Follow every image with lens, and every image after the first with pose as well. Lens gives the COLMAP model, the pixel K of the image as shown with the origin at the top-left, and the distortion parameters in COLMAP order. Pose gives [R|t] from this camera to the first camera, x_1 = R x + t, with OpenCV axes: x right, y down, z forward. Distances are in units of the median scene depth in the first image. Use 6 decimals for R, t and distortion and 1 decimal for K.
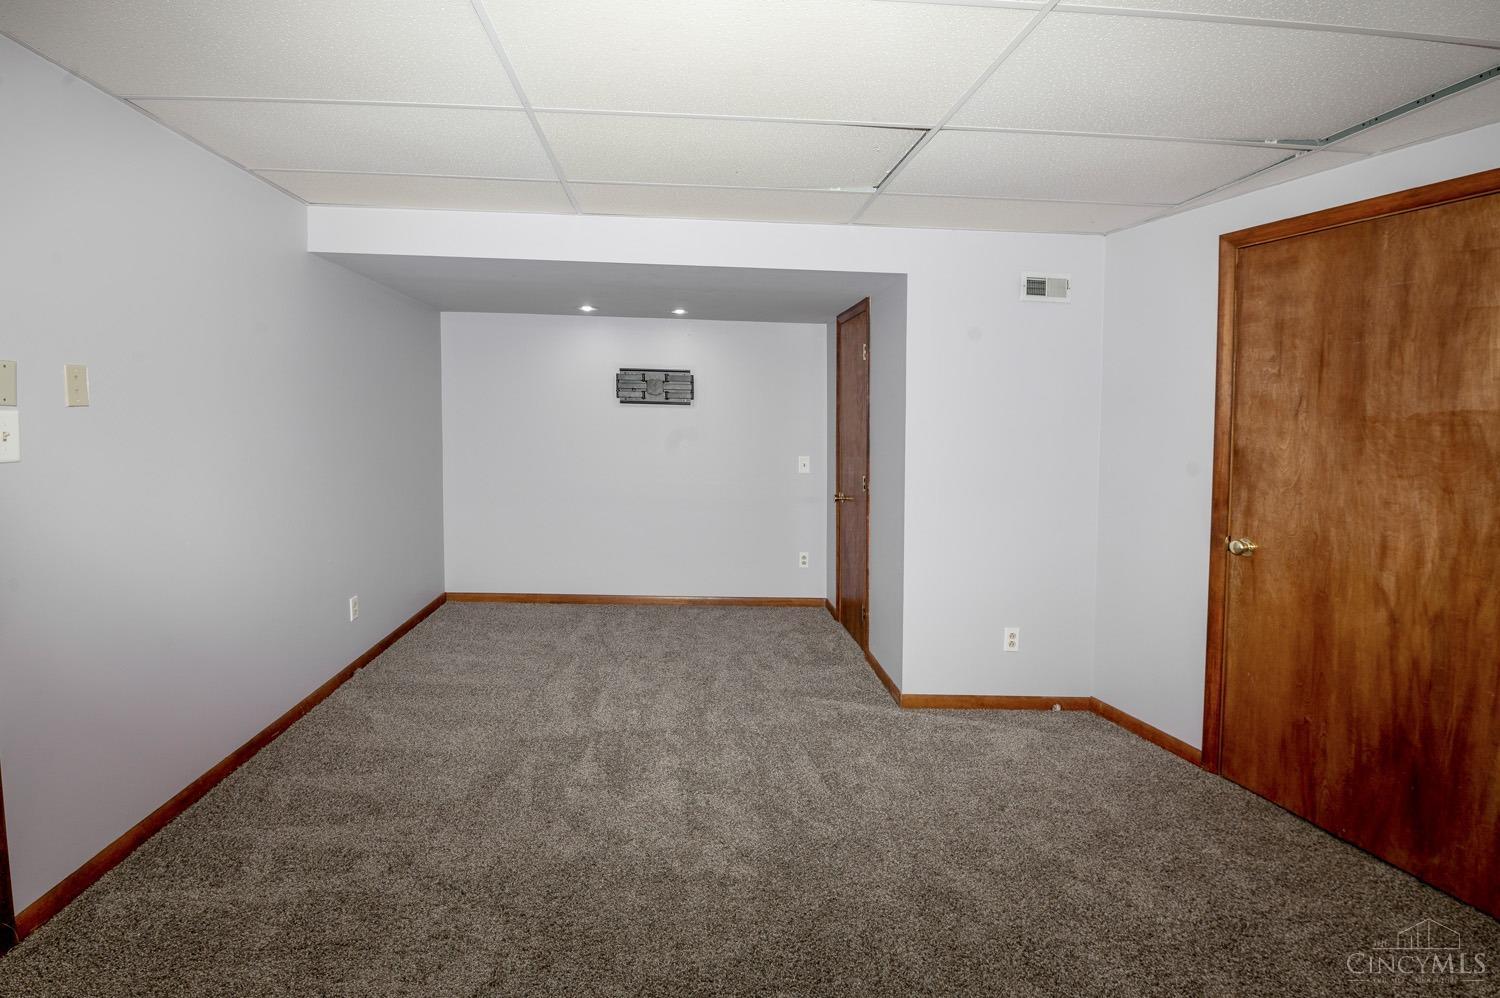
lens RADIAL K [[702.2, 0, 727.1], [0, 702.2, 494.6], [0, 0, 1]] dist [0.001558, -0.012527]
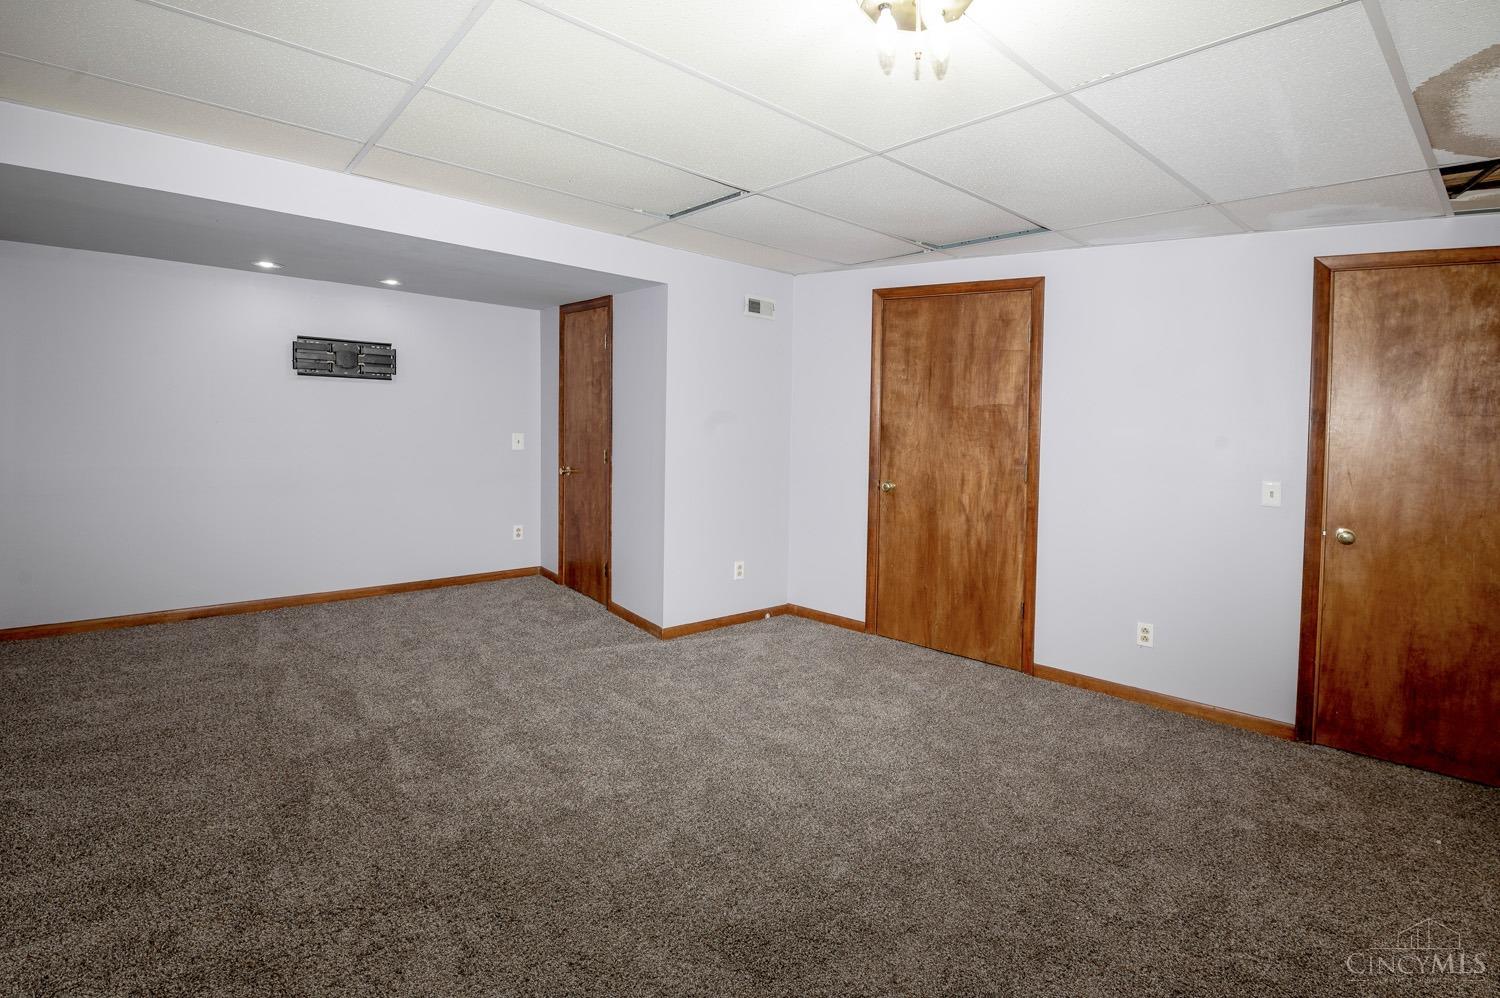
lens RADIAL K [[676.4, 0, 753.7], [0, 676.4, 469.7], [0, 0, 1]] dist [0.000555, -0.009513]
pose [[0.784827, -0.043465, 0.618189, -0.468854], [0.044215, 0.998923, 0.014102, 0.001130], [-0.618136, 0.016266, 0.785903, -0.023994]]
